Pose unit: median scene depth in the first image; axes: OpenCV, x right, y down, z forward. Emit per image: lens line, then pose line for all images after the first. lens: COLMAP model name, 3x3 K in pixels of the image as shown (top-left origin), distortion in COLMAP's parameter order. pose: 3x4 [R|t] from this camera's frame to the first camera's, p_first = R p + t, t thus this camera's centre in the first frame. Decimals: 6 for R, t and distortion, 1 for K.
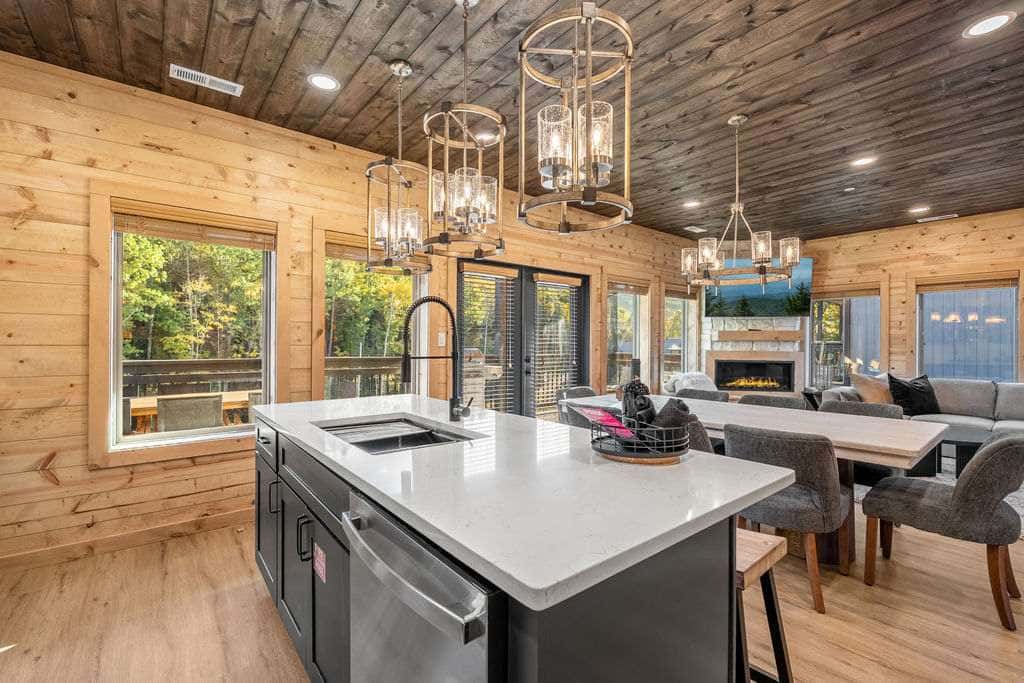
lens RADIAL K [[452.0, 0, 504.1], [0, 452.0, 344.4], [0, 0, 1]] dist [0.000507, -0.000194]
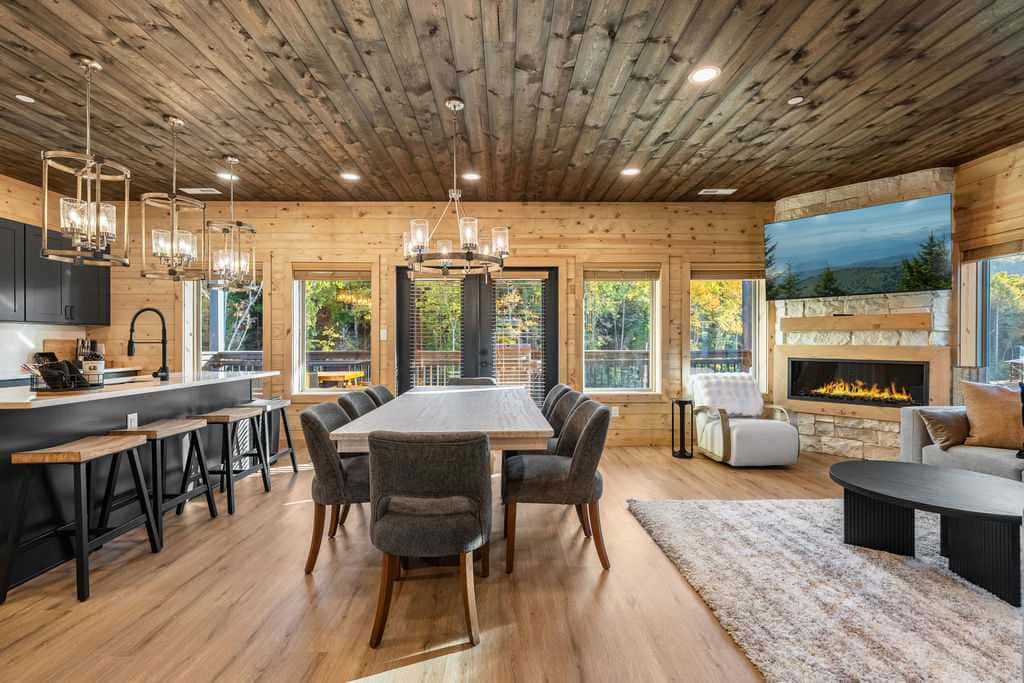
lens RADIAL K [[452.0, 0, 511.5], [0, 452.0, 342.4], [0, 0, 1]] dist [0.000507, -0.000194]
pose [[0.787808, -0.007106, -0.615880, 0.610450], [0.003809, 0.999971, -0.006666, 0.013066], [0.615909, 0.002905, 0.787812, 0.154107]]
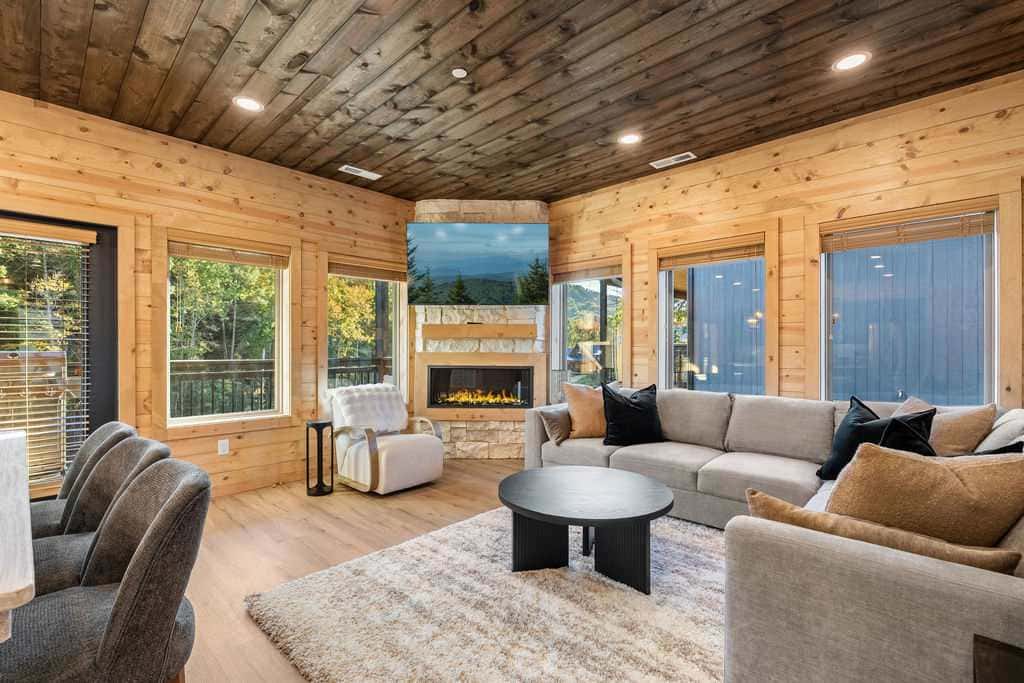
lens RADIAL K [[452.0, 0, 504.9], [0, 452.0, 351.0], [0, 0, 1]] dist [0.000507, -0.000194]
pose [[0.992926, -0.004772, 0.118636, 0.543795], [0.004721, 0.999989, 0.000706, 0.012146], [-0.118638, -0.000141, 0.992938, 0.297653]]
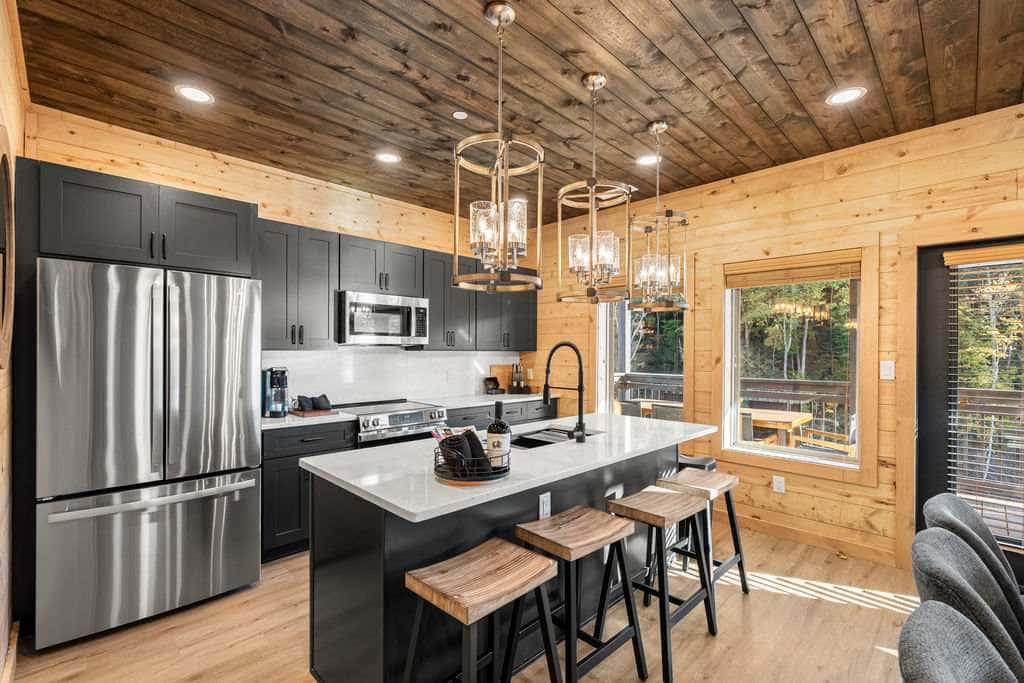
lens RADIAL K [[452.0, 0, 513.2], [0, 452.0, 354.8], [0, 0, 1]] dist [0.000507, -0.000194]
pose [[0.108506, 0.005506, -0.994081, 0.345635], [-0.008139, 0.999956, 0.004650, -0.022429], [0.994062, 0.007586, 0.108546, 0.220162]]
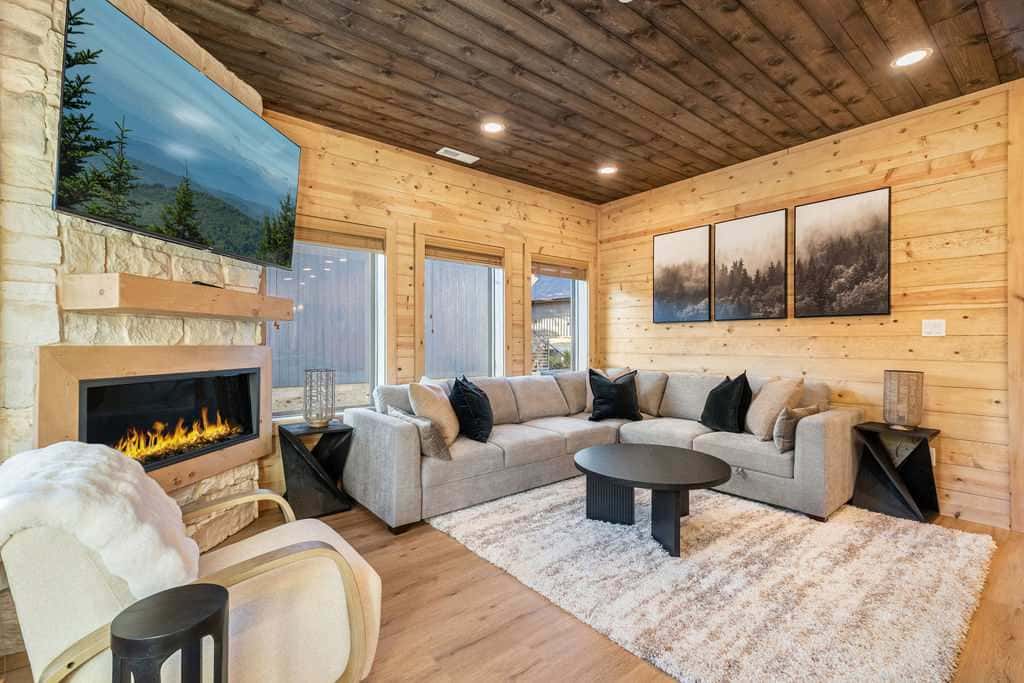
lens RADIAL K [[452.0, 0, 510.9], [0, 452.0, 341.0], [0, 0, 1]] dist [0.000507, -0.000194]
pose [[0.003240, -0.001032, 0.999994, 0.215549], [0.005205, 0.999986, 0.001016, 0.012414], [-0.999981, 0.005201, 0.003246, 0.804837]]
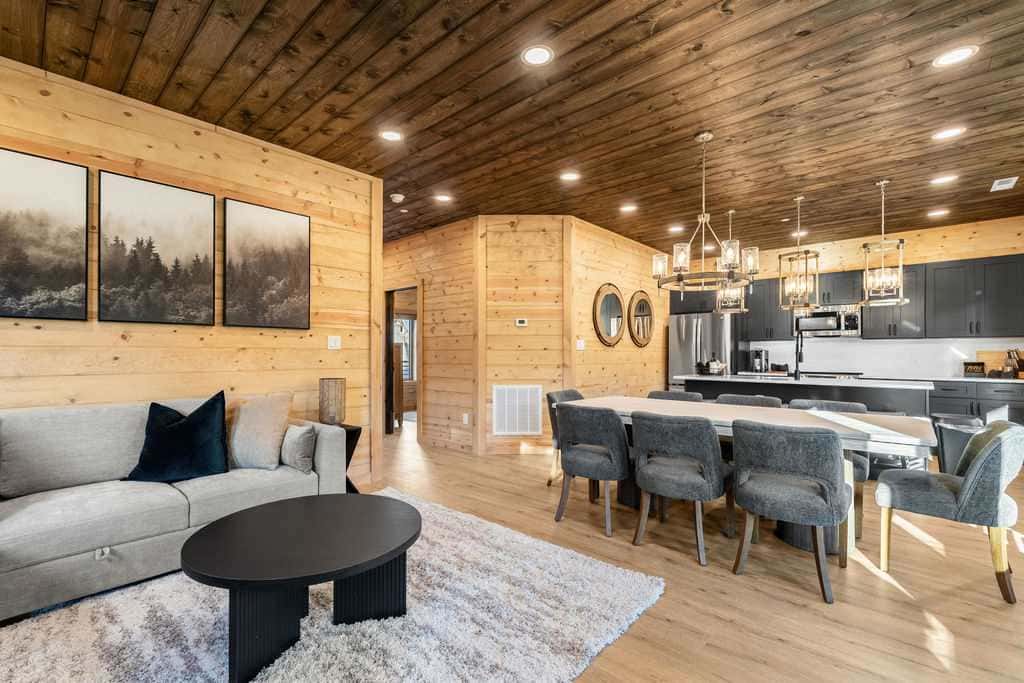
lens RADIAL K [[452.0, 0, 507.9], [0, 452.0, 351.1], [0, 0, 1]] dist [0.000507, -0.000194]
pose [[-0.989372, -0.004009, -0.145349, 0.610106], [-0.003930, 0.999992, -0.000828, 0.012262], [0.145351, -0.000248, -0.989380, 1.011910]]
